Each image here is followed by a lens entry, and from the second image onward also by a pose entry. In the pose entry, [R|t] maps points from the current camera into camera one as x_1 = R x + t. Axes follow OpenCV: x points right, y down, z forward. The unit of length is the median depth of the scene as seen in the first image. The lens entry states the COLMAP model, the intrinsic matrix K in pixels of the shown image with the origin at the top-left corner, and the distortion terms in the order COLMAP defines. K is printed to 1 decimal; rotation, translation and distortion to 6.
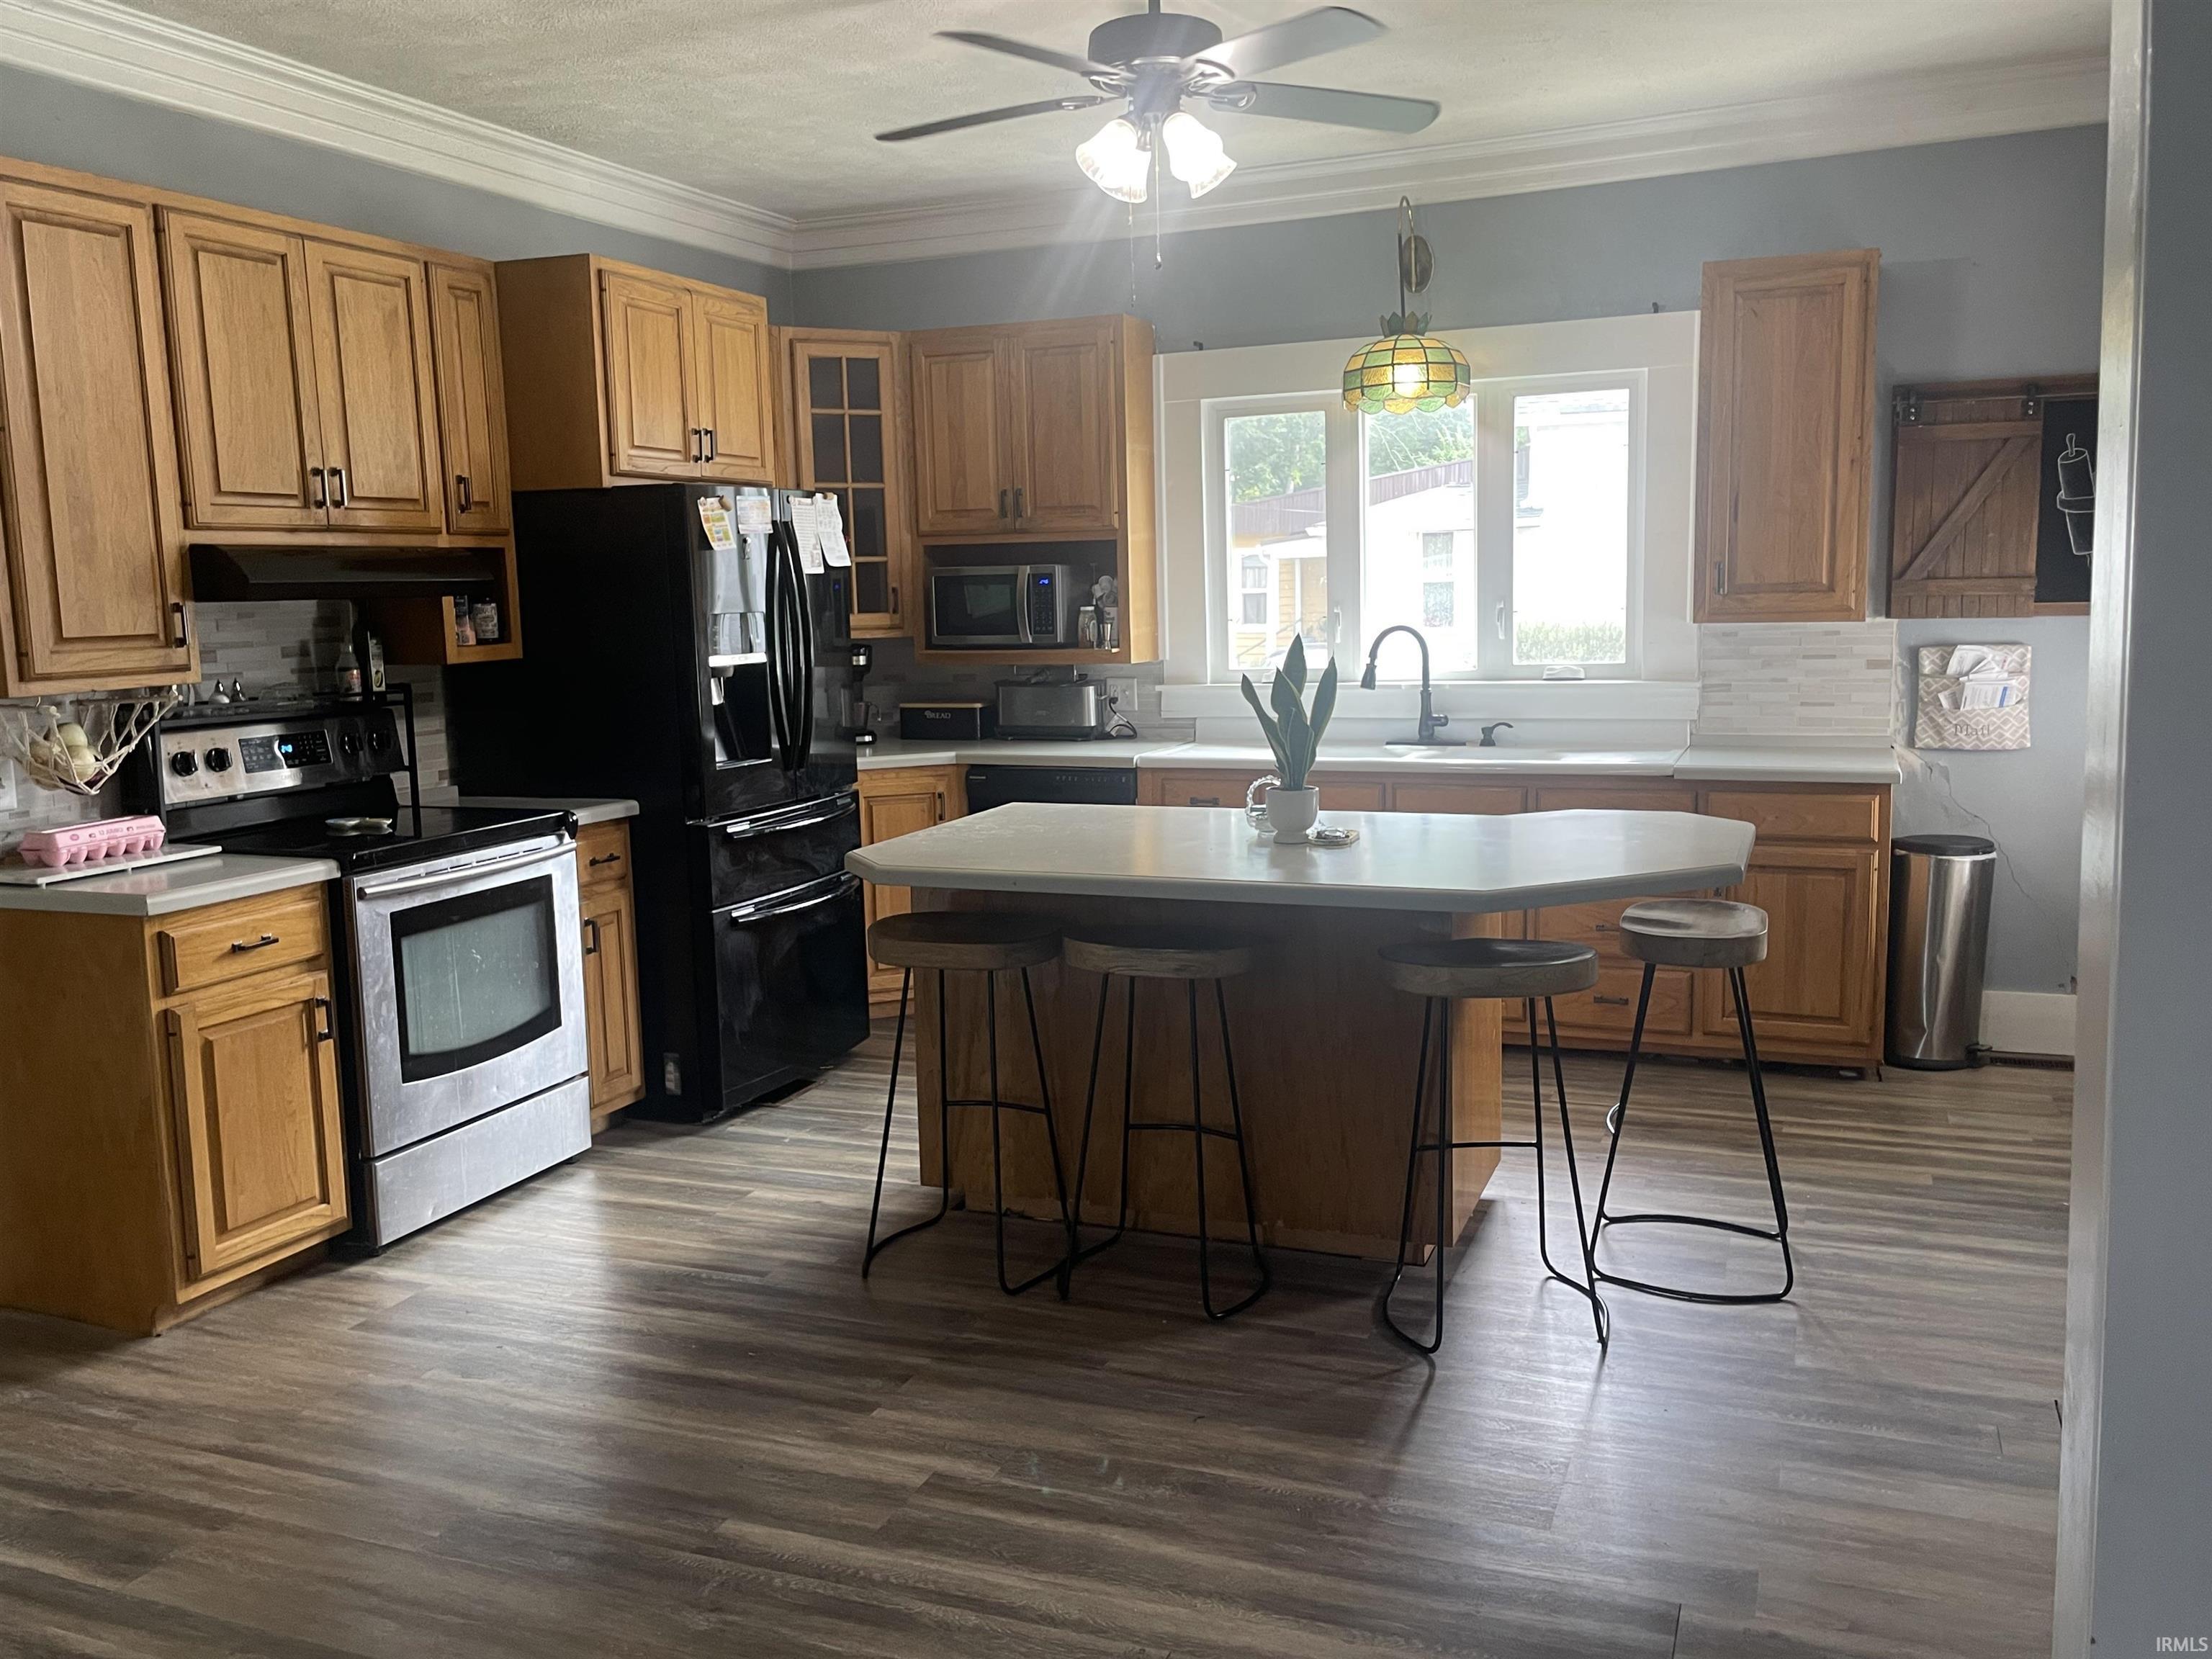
lens RADIAL K [[1835.0, 0, 1114.1], [0, 1835.0, 827.5], [0, 0, 1]] dist [0.086800, -0.060683]
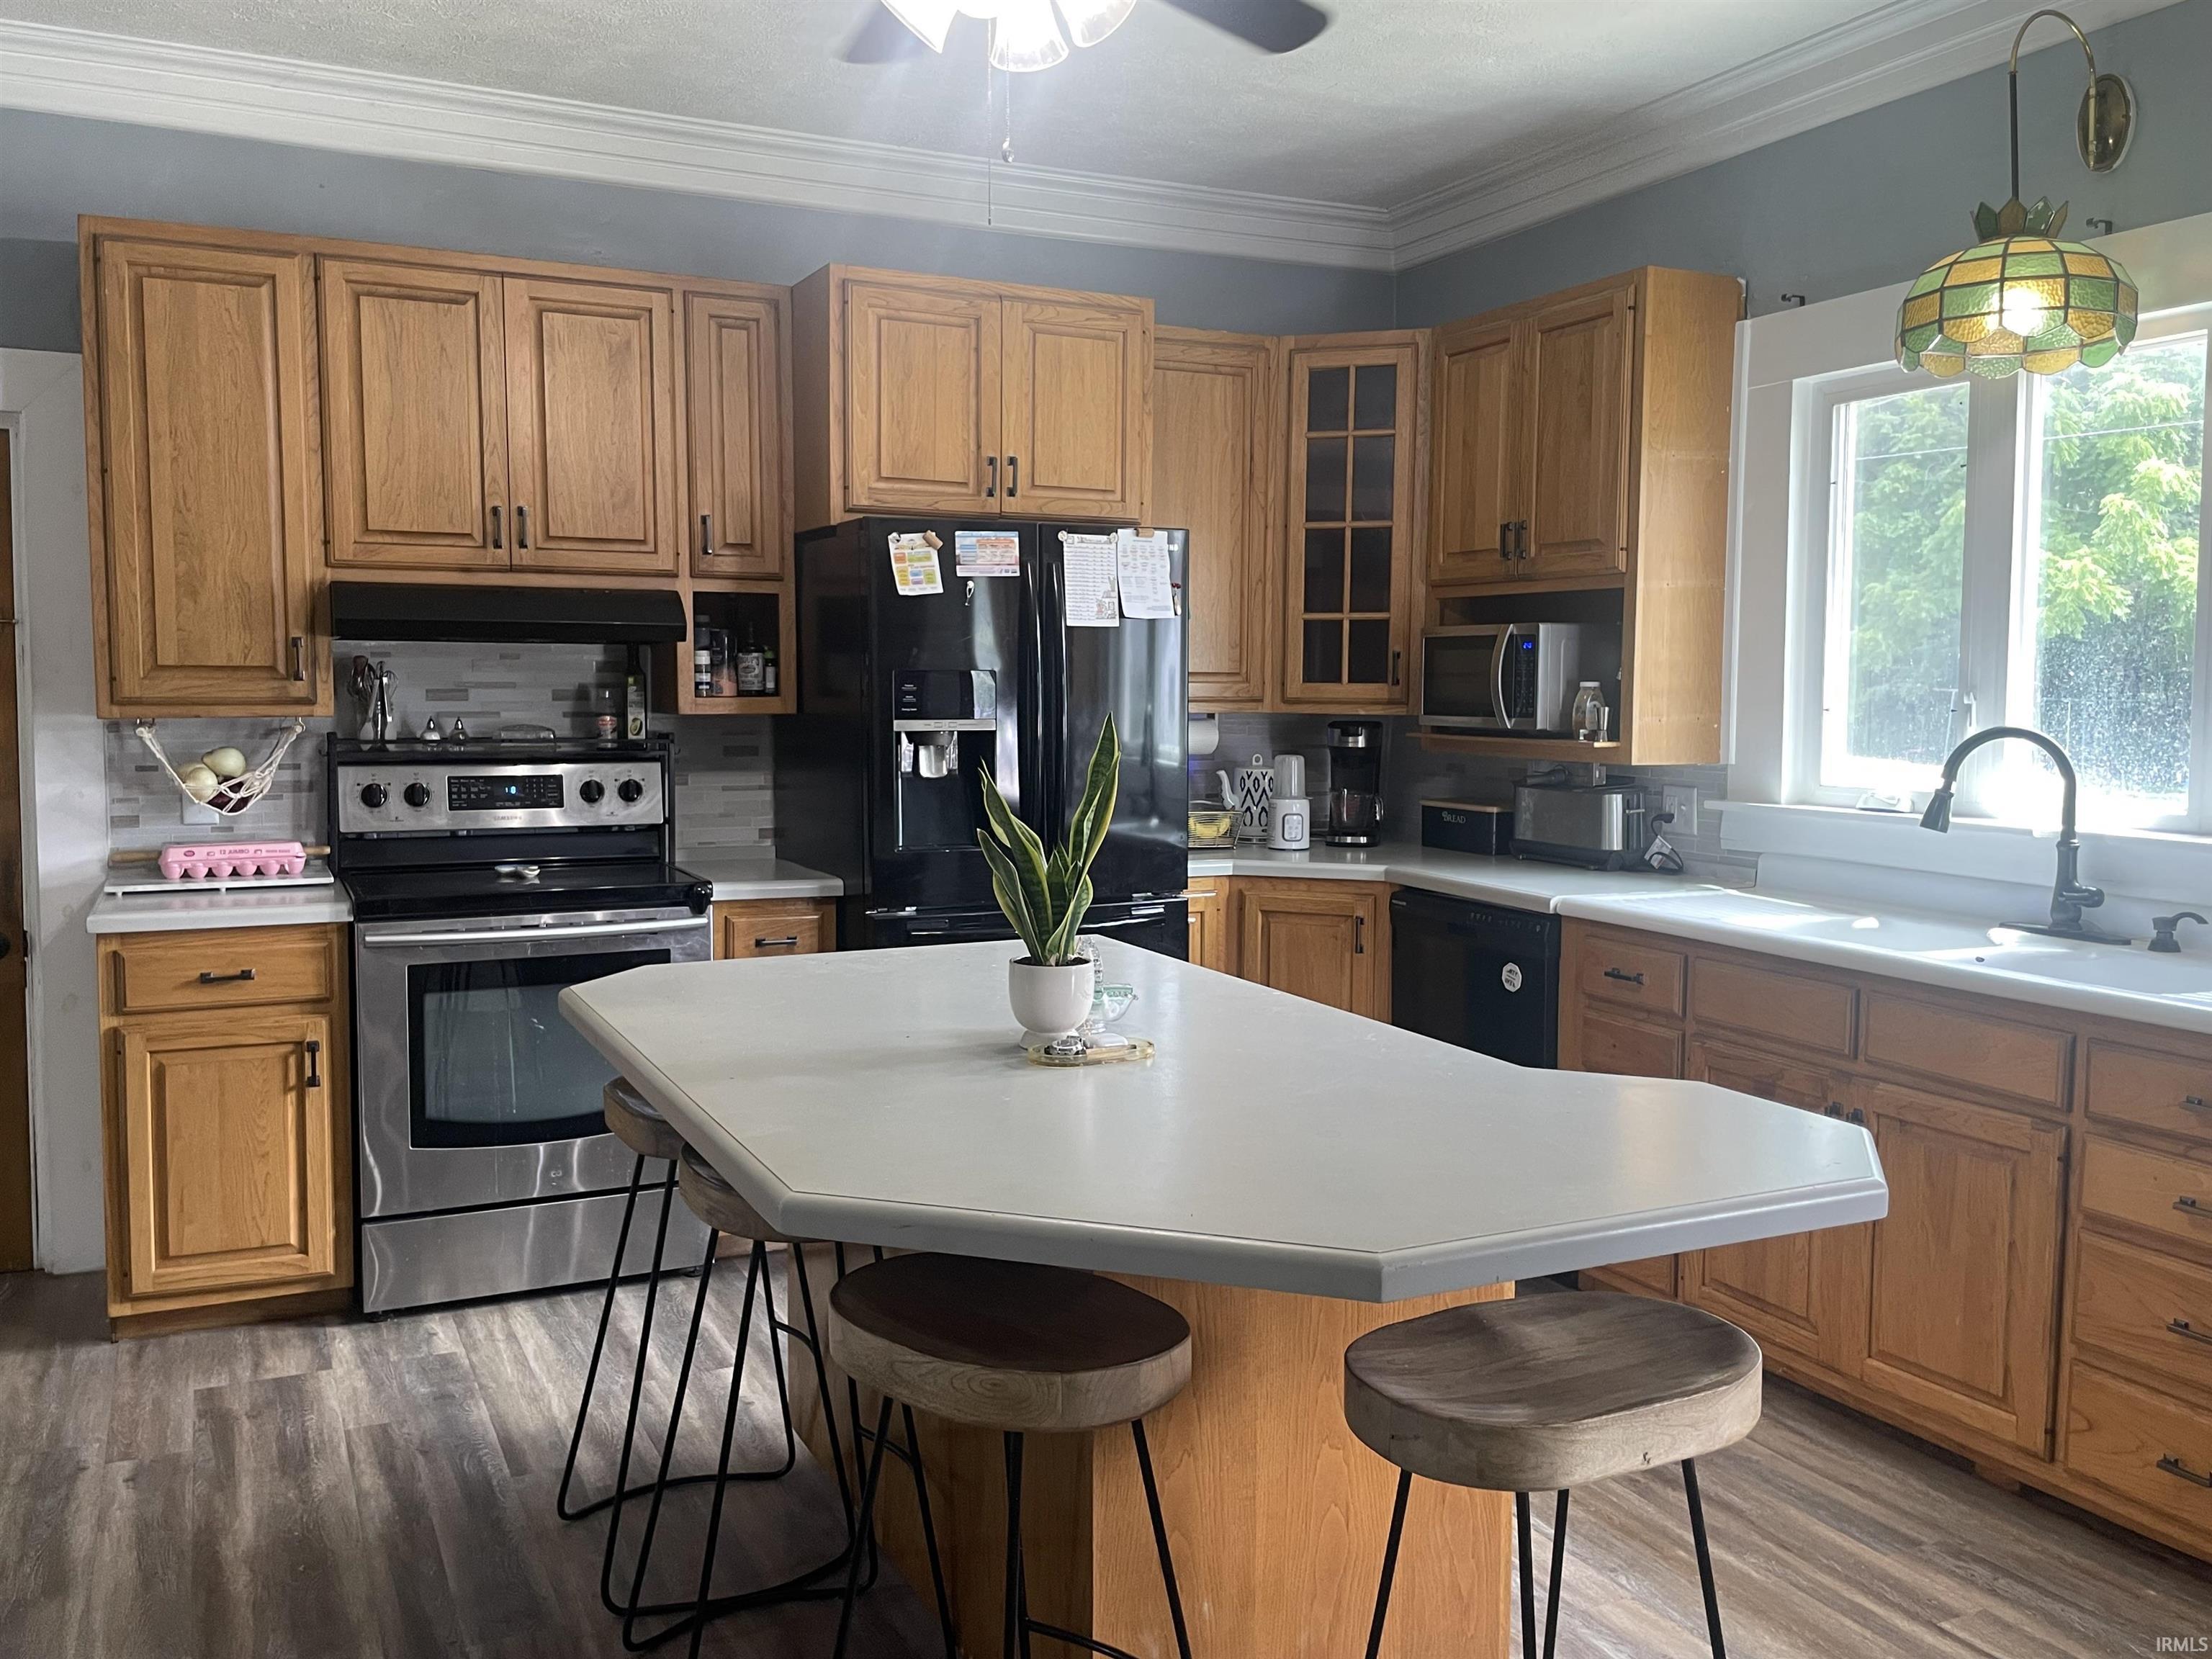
lens RADIAL K [[1835.0, 0, 1098.3], [0, 1835.0, 827.3], [0, 0, 1]] dist [0.086800, -0.060683]
pose [[0.735142, 0.085373, -0.672516, 0.422442], [-0.114665, 0.993404, 0.000765, -0.054935], [0.668145, 0.076552, 0.740082, 0.442556]]
